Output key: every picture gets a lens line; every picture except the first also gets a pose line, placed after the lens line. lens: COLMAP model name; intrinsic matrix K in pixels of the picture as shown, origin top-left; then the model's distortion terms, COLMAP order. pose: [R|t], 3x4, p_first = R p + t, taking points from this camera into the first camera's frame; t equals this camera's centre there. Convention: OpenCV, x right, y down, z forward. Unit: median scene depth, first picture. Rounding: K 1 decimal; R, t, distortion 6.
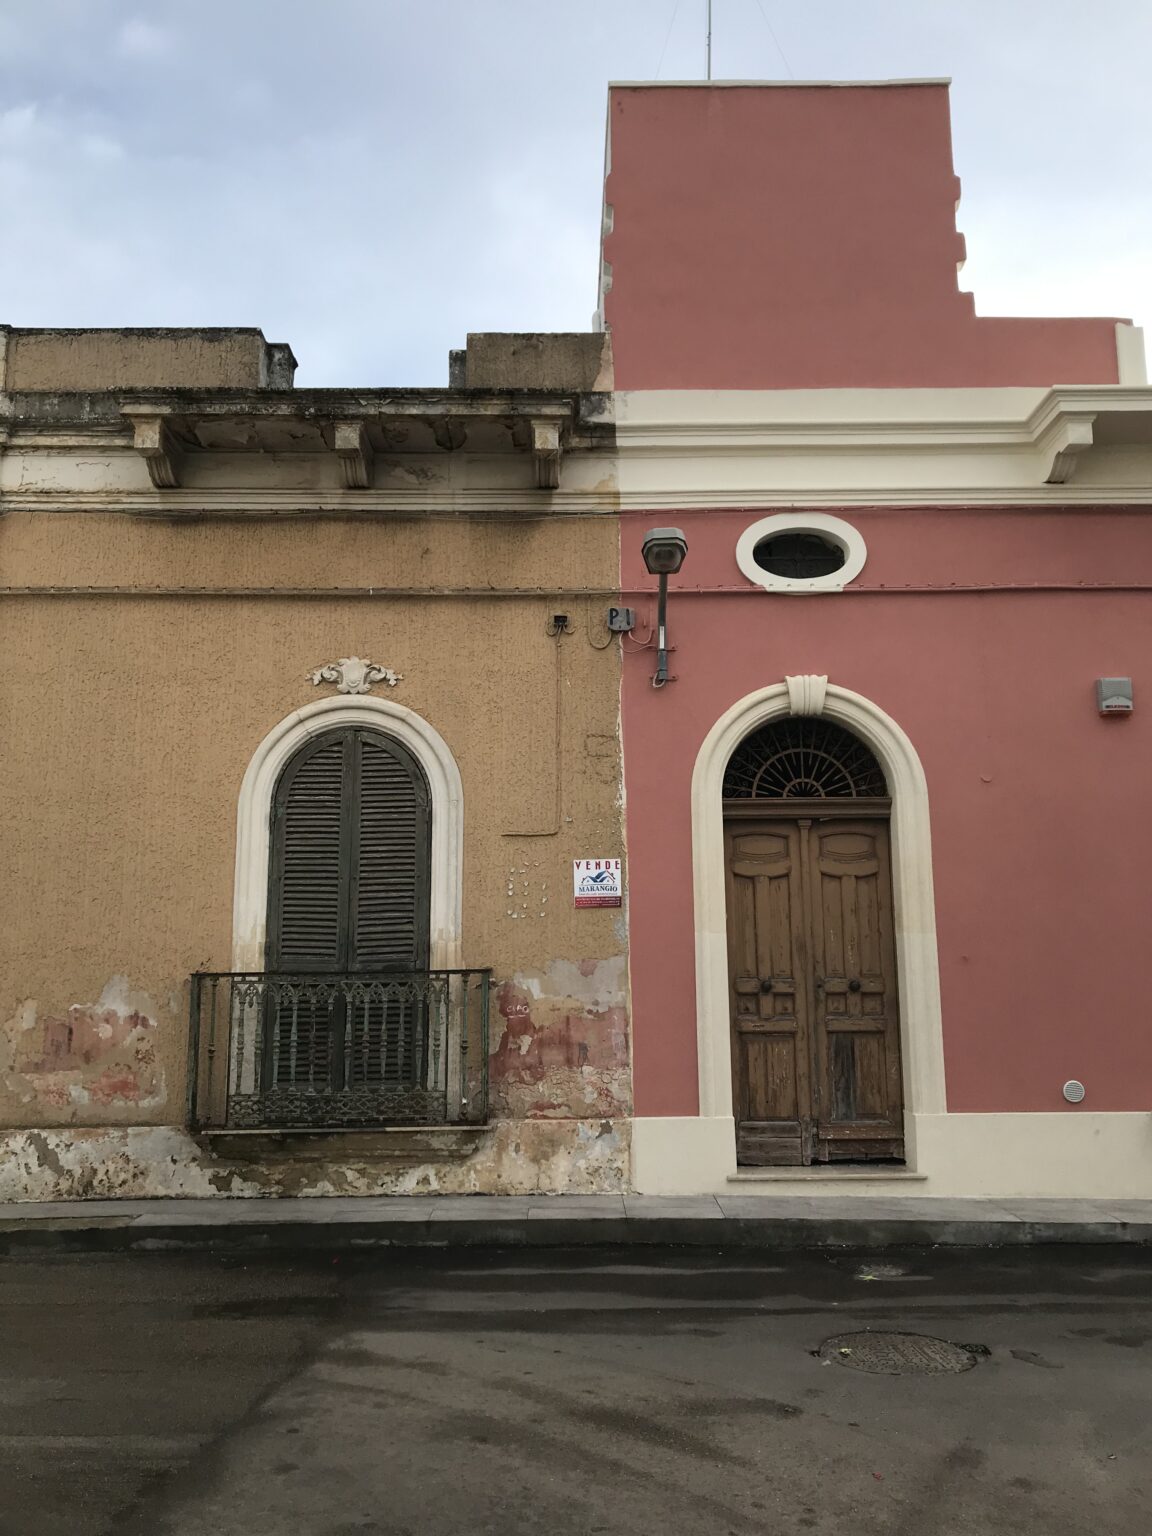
lens RADIAL K [[1256.7, 0, 590.1], [0, 1256.7, 759.5], [0, 0, 1]] dist [0.038685, -0.036842]
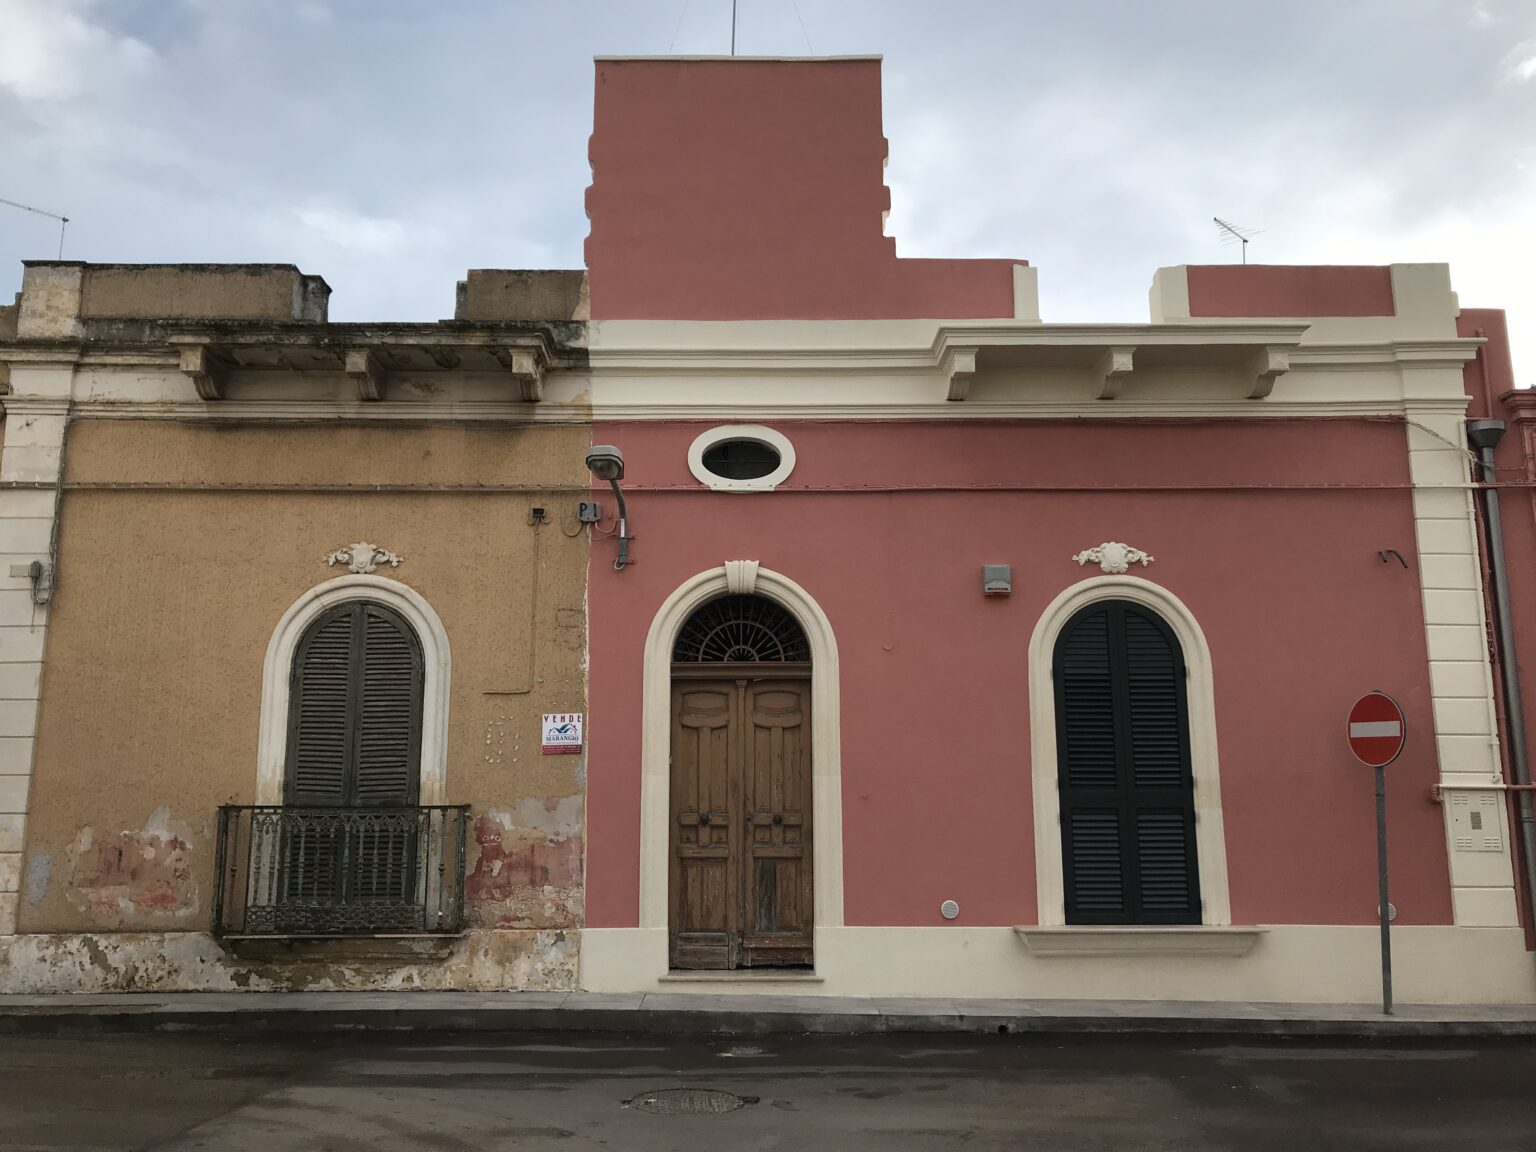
lens RADIAL K [[1256.7, 0, 753.7], [0, 1256.7, 574.5], [0, 0, 1]] dist [0.038685, -0.036842]
pose [[0.999938, 0.007253, -0.008494, 0.196497], [-0.007297, 0.999960, -0.005087, -0.048188], [0.008457, 0.005149, 0.999951, -0.201070]]
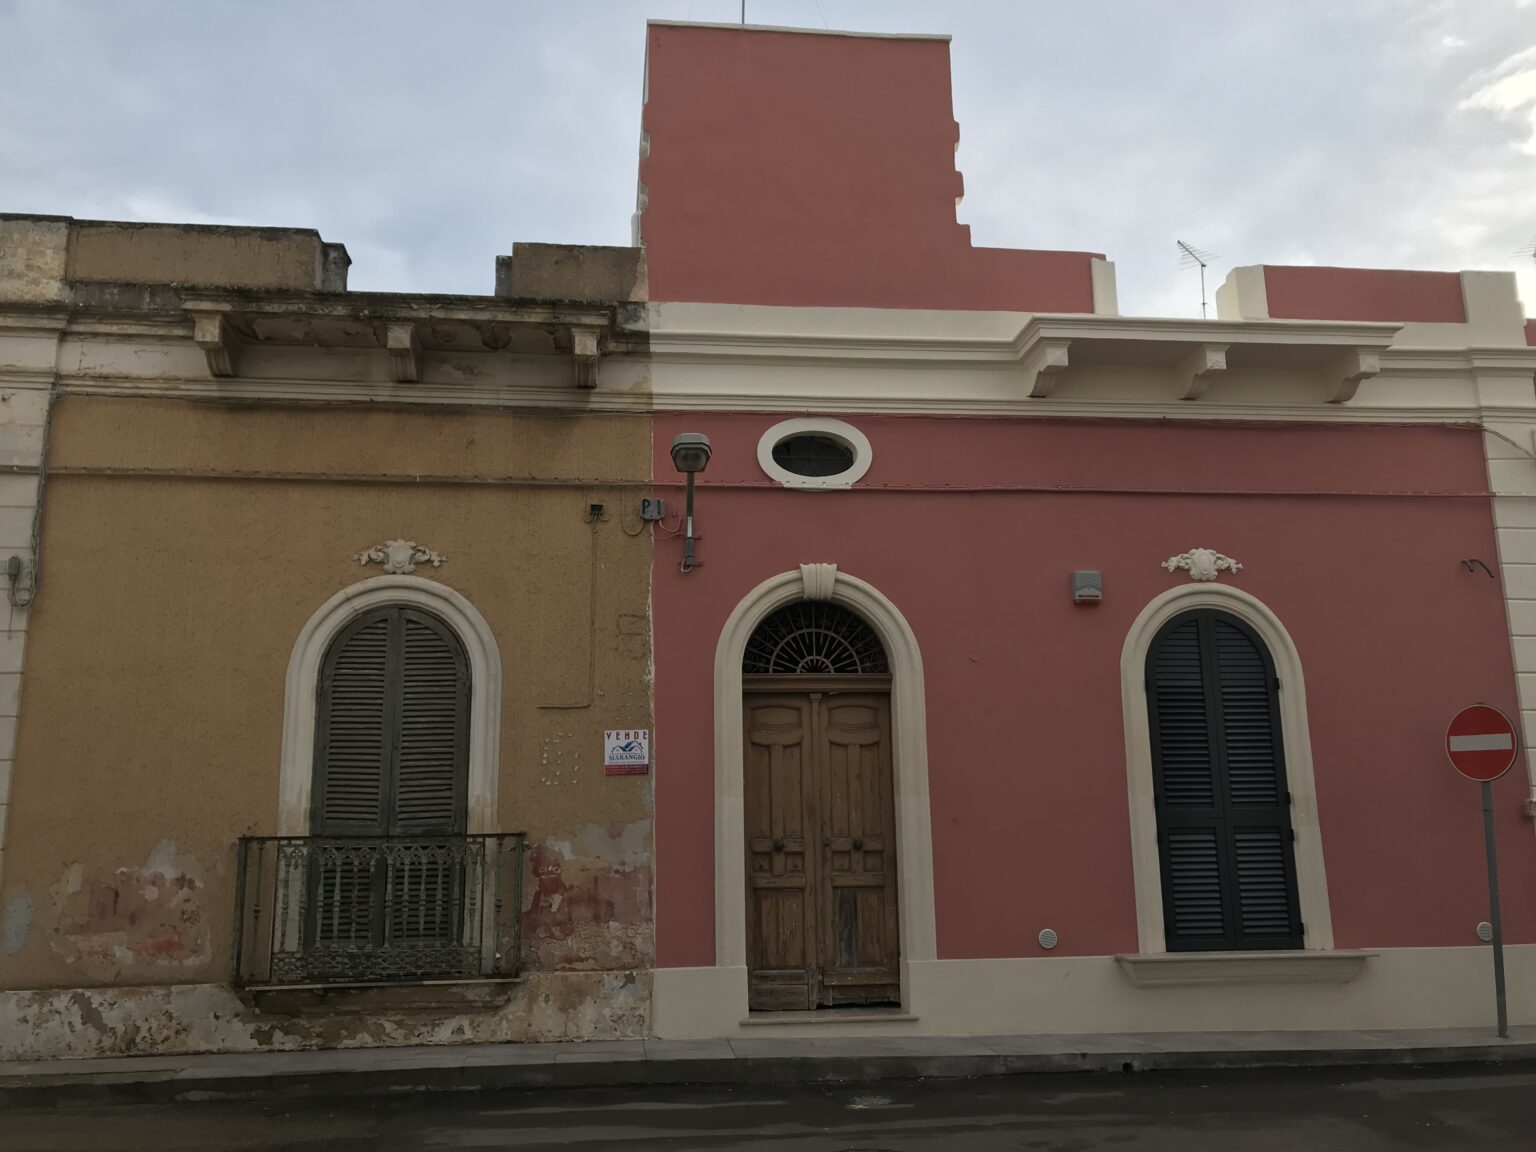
lens RADIAL K [[1256.7, 0, 752.3], [0, 1256.7, 576.3], [0, 0, 1]] dist [0.038685, -0.036842]
pose [[0.995124, 0.015445, 0.097417, 0.006176], [-0.012753, 0.999521, -0.028195, -0.024041], [-0.097806, 0.026815, 0.994844, -0.098068]]
